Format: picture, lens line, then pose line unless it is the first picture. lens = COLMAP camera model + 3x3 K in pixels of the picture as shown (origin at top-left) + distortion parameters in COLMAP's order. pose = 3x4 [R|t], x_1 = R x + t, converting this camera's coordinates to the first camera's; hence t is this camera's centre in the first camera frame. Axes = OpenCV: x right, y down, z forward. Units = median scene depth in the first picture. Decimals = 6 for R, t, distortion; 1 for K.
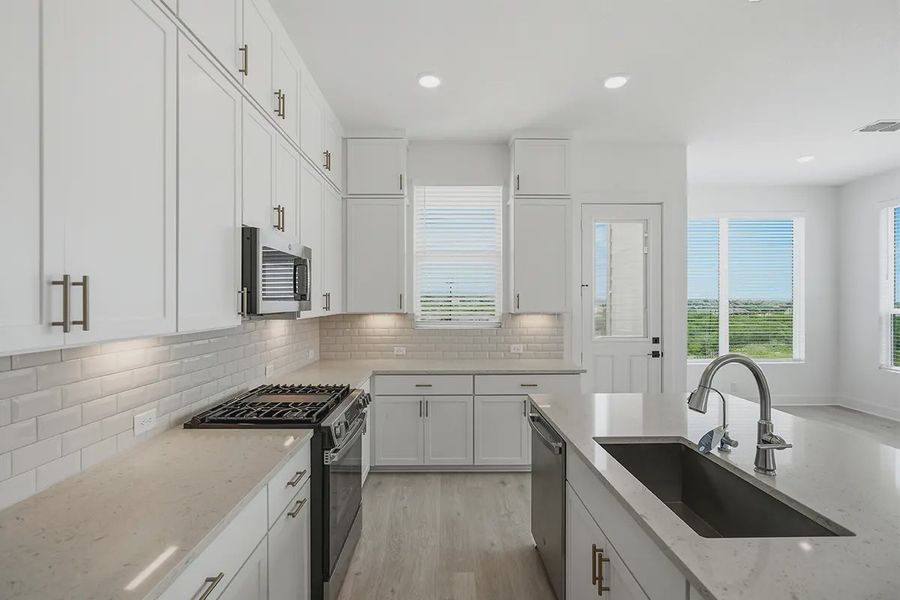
lens RADIAL K [[412.8, 0, 449.3], [0, 412.8, 304.3], [0, 0, 1]] dist [-0.005259, 0.000370]
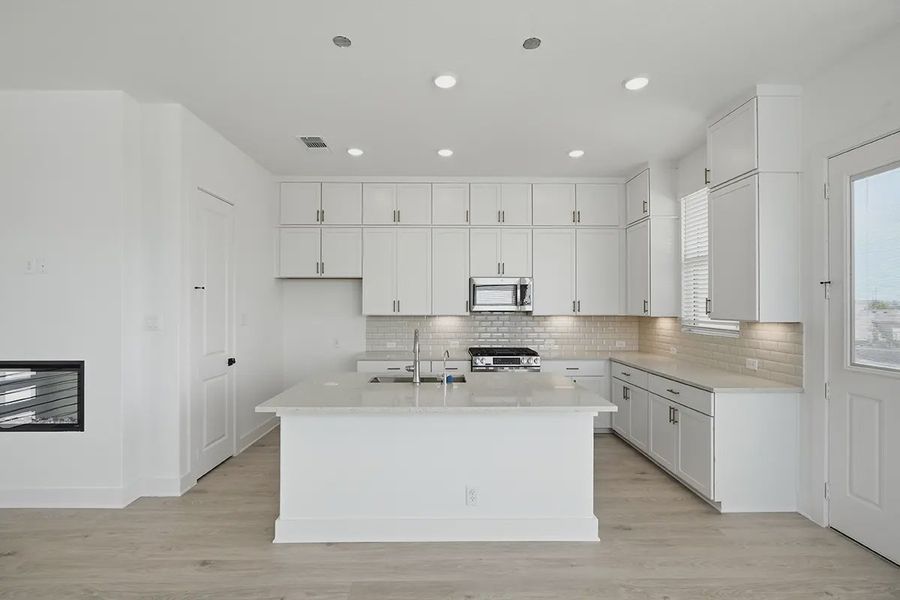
lens RADIAL K [[412.8, 0, 449.3], [0, 412.8, 304.3], [0, 0, 1]] dist [-0.005259, 0.000370]
pose [[-0.001547, -0.004717, -0.999988, 0.988689], [-0.009887, 0.999940, -0.004702, -0.001277], [0.999950, 0.009880, -0.001593, 0.399341]]
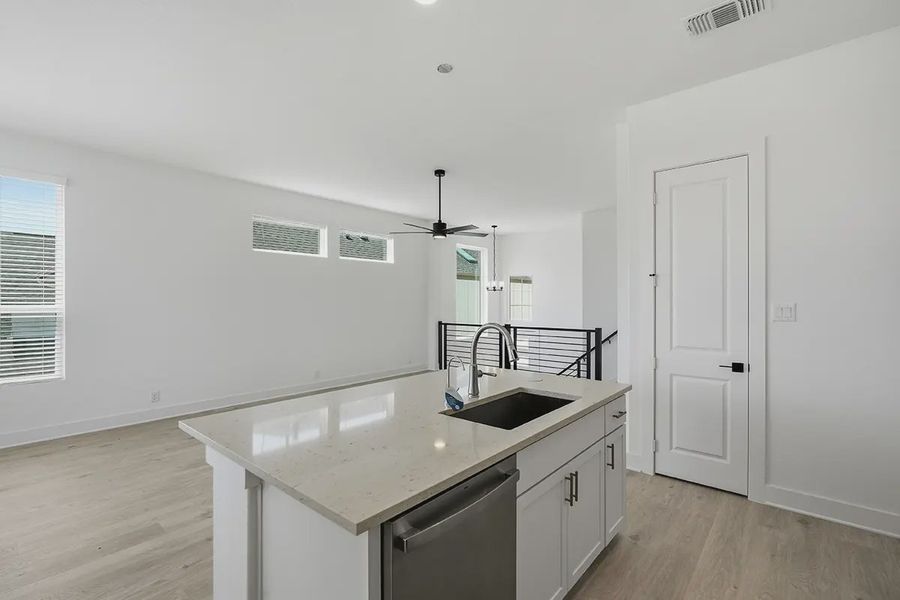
lens RADIAL K [[415.0, 0, 446.8], [0, 415.0, 301.4], [0, 0, 1]] dist [-0.005928, 0.000432]
pose [[-0.745949, 0.000908, 0.666003, -0.074568], [0.003252, 0.999992, 0.002278, 0.015026], [-0.665996, 0.003865, -0.745946, 0.767108]]
